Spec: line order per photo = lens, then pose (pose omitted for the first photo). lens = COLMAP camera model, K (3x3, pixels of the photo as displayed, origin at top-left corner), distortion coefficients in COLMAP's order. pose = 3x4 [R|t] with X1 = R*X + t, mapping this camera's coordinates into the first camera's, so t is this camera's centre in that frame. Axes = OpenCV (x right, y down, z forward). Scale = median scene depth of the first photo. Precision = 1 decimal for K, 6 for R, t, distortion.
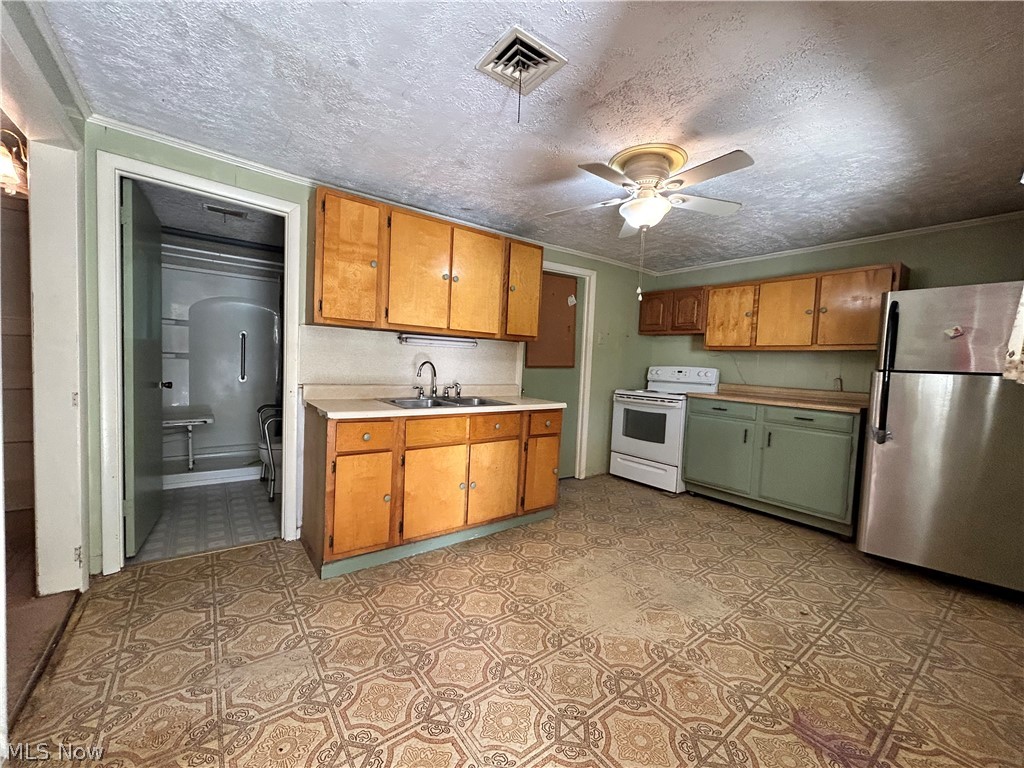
lens RADIAL K [[412.8, 0, 511.6], [0, 412.8, 383.5], [0, 0, 1]] dist [-0.001780, 0.001203]
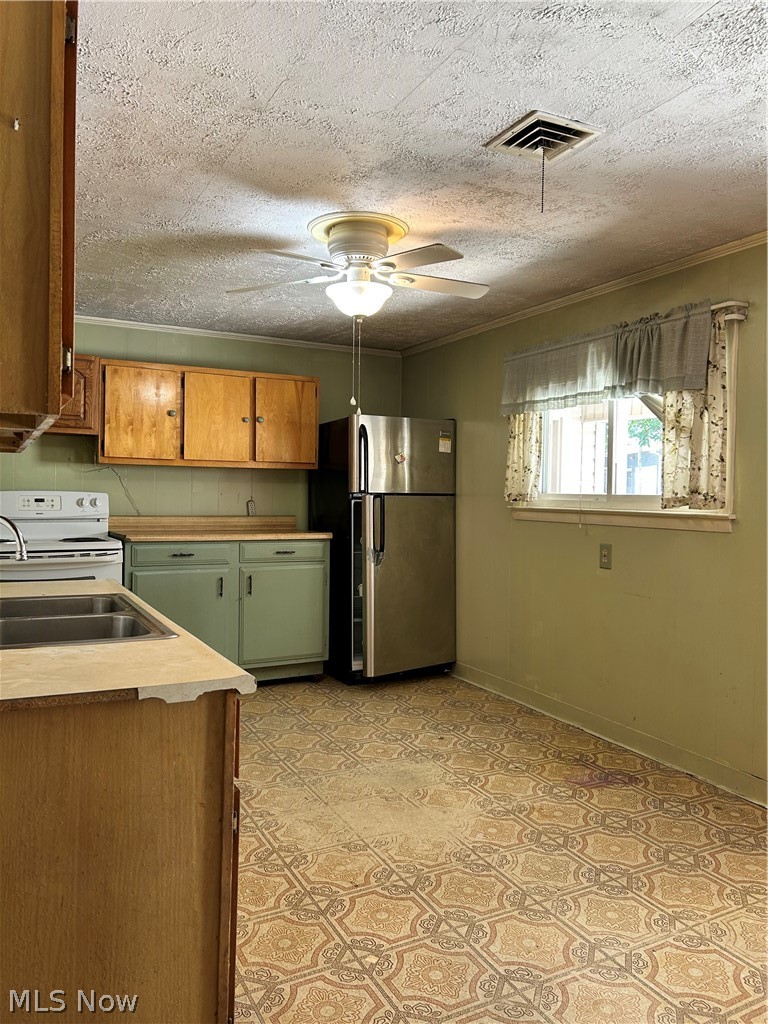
lens RADIAL K [[768.2, 0, 383.5], [0, 768.2, 511.3], [0, 0, 1]] dist [0.043734, -0.044474]
pose [[0.169919, -0.065284, 0.983293, -1.144726], [0.042907, 0.997347, 0.058802, -0.117917], [-0.984524, 0.032199, 0.172269, 0.791535]]
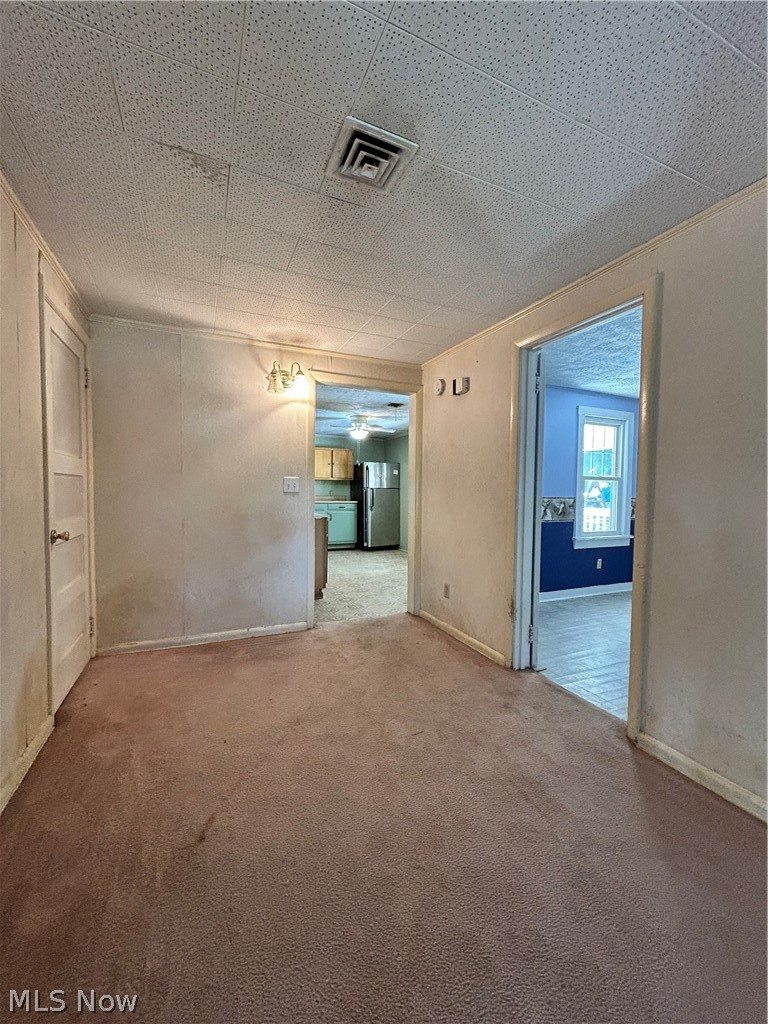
lens RADIAL K [[412.8, 0, 385.2], [0, 412.8, 510.8], [0, 0, 1]] dist [-0.001780, 0.001203]
pose [[0.216036, -0.085426, 0.972641, -2.578813], [0.044254, 0.995998, 0.077648, -0.118884], [-0.975382, 0.026269, 0.218951, 0.254033]]
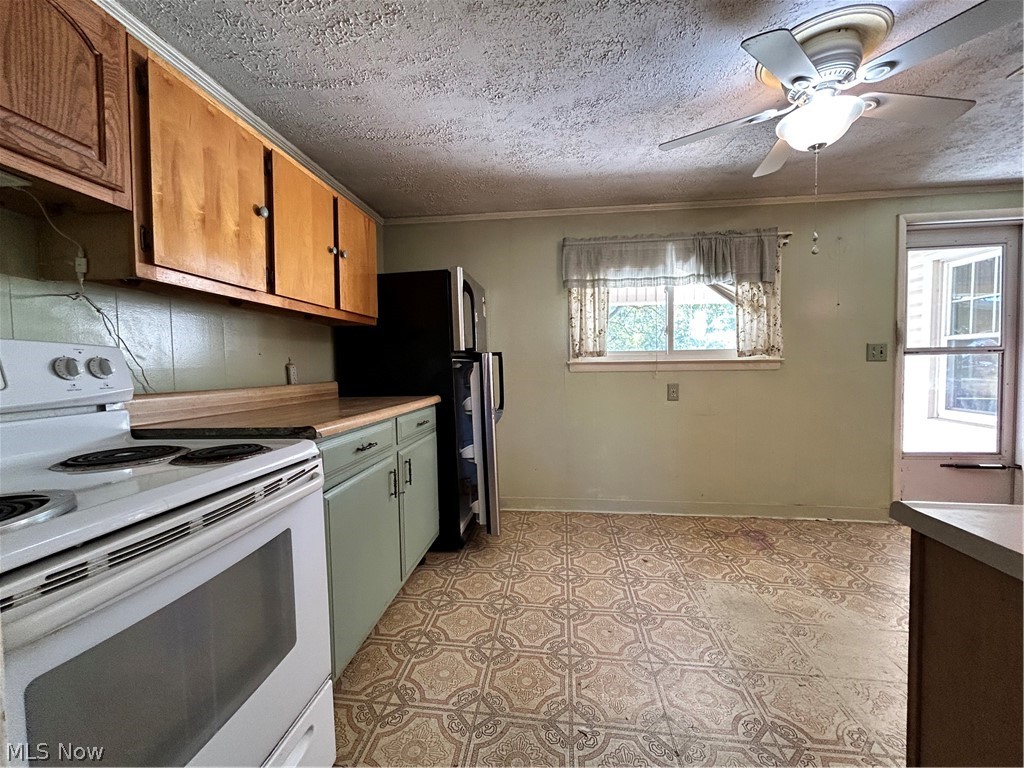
lens RADIAL K [[412.8, 0, 514.3], [0, 412.8, 384.4], [0, 0, 1]] dist [-0.001780, 0.001203]
pose [[-0.724116, -0.063090, 0.686786, 0.204081], [0.017654, 0.993785, 0.109905, -0.073424], [-0.689452, 0.091708, -0.718502, 2.040510]]
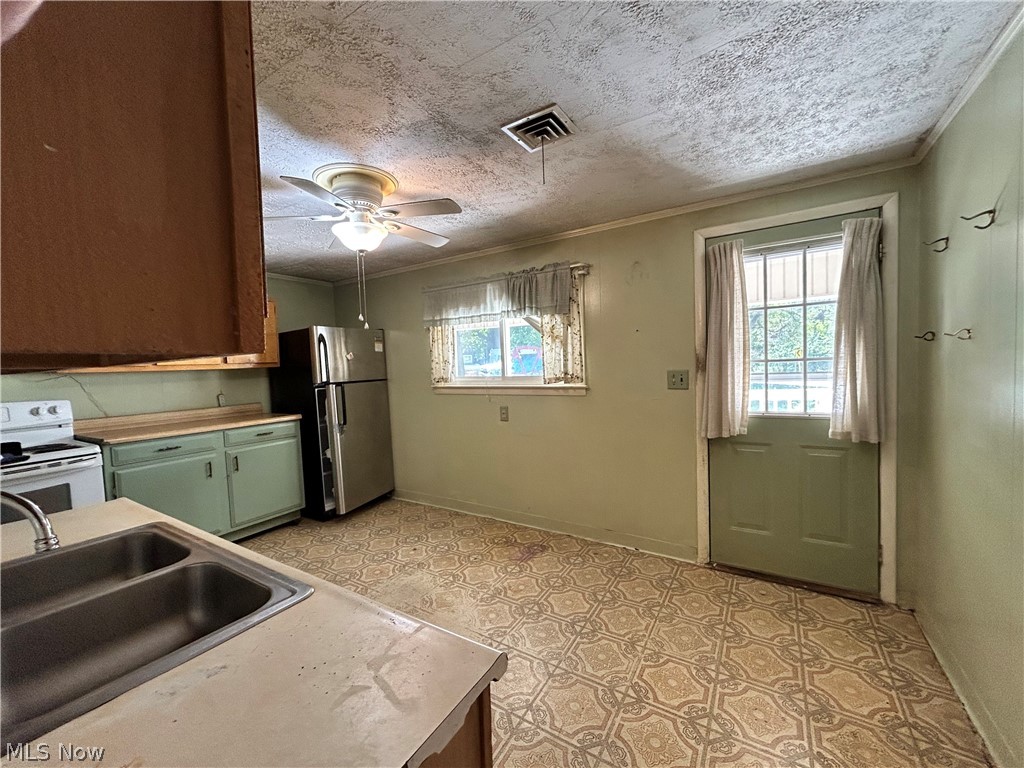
lens RADIAL K [[412.8, 0, 510.2], [0, 412.8, 384.0], [0, 0, 1]] dist [-0.001780, 0.001203]
pose [[-0.355350, -0.076872, 0.931567, -0.753786], [0.067362, 0.991915, 0.107548, -0.170909], [-0.932303, 0.100969, -0.347299, 1.130631]]
